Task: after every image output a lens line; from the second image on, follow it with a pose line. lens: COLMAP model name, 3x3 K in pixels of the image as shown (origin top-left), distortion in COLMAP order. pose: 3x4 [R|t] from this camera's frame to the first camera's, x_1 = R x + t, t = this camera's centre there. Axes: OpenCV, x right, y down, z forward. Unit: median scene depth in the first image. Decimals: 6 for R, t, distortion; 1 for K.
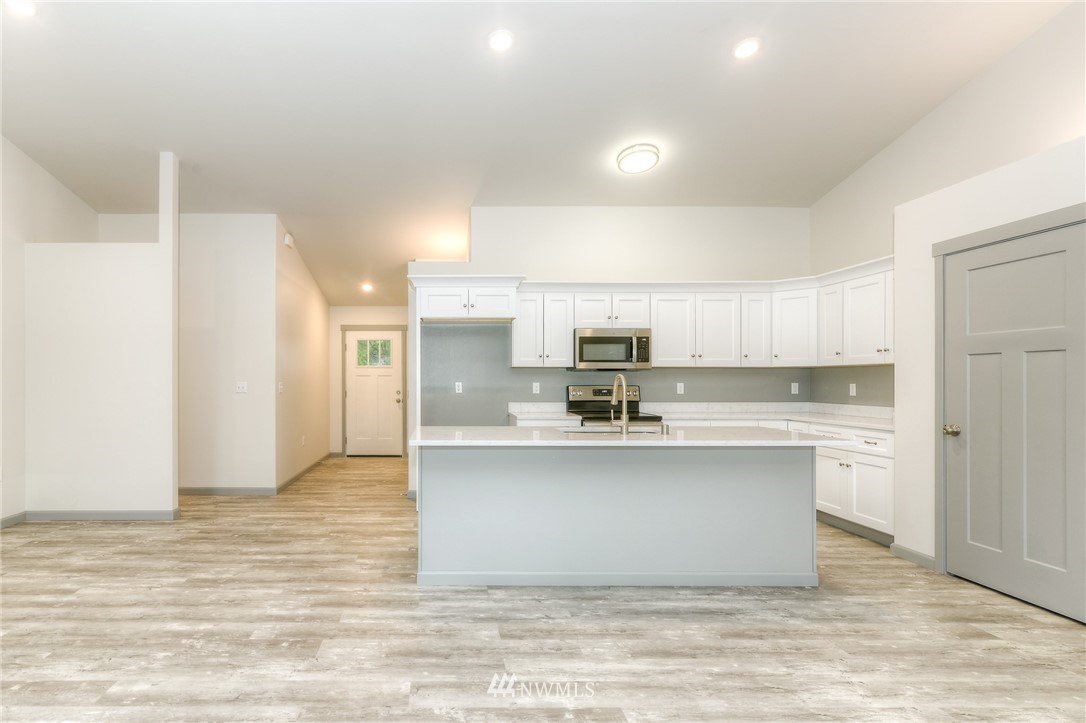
lens RADIAL K [[556.3, 0, 441.2], [0, 556.3, 380.6], [0, 0, 1]] dist [-0.002767, -0.000065]
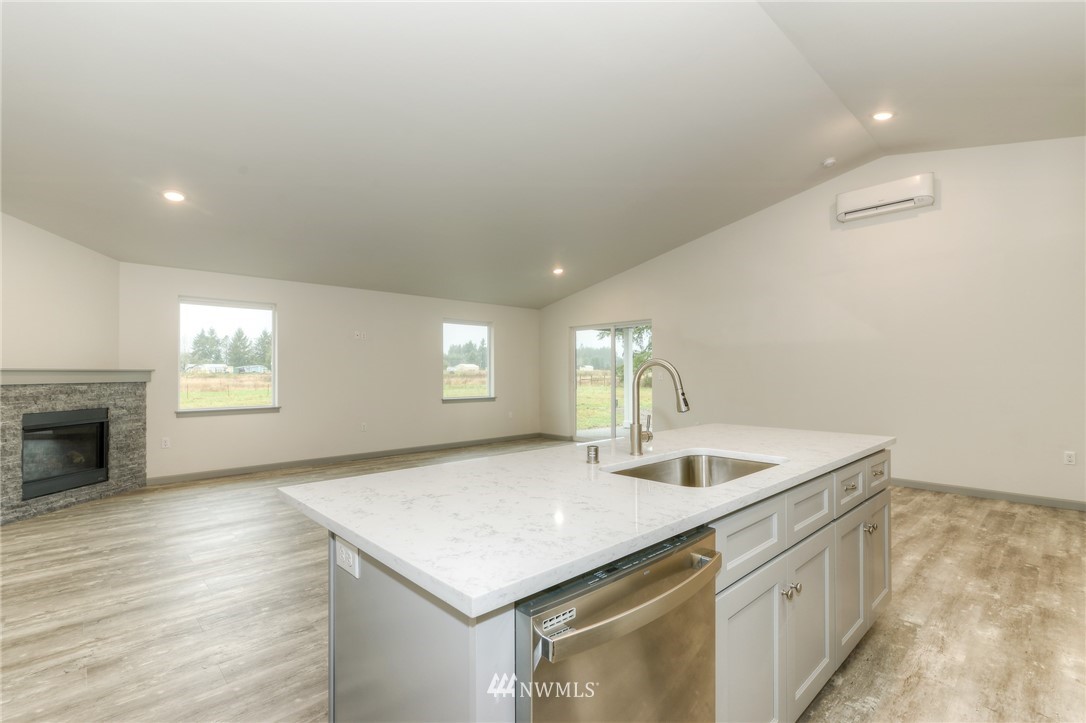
lens RADIAL K [[493.0, 0, 543.0], [0, 493.0, 361.5], [0, 0, 1]] dist [0.000047, 0.000507]
pose [[-0.731354, -0.014363, -0.681847, 0.553875], [-0.000008, 0.999778, -0.021052, 0.002152], [0.681998, -0.015391, -0.731192, 0.932458]]
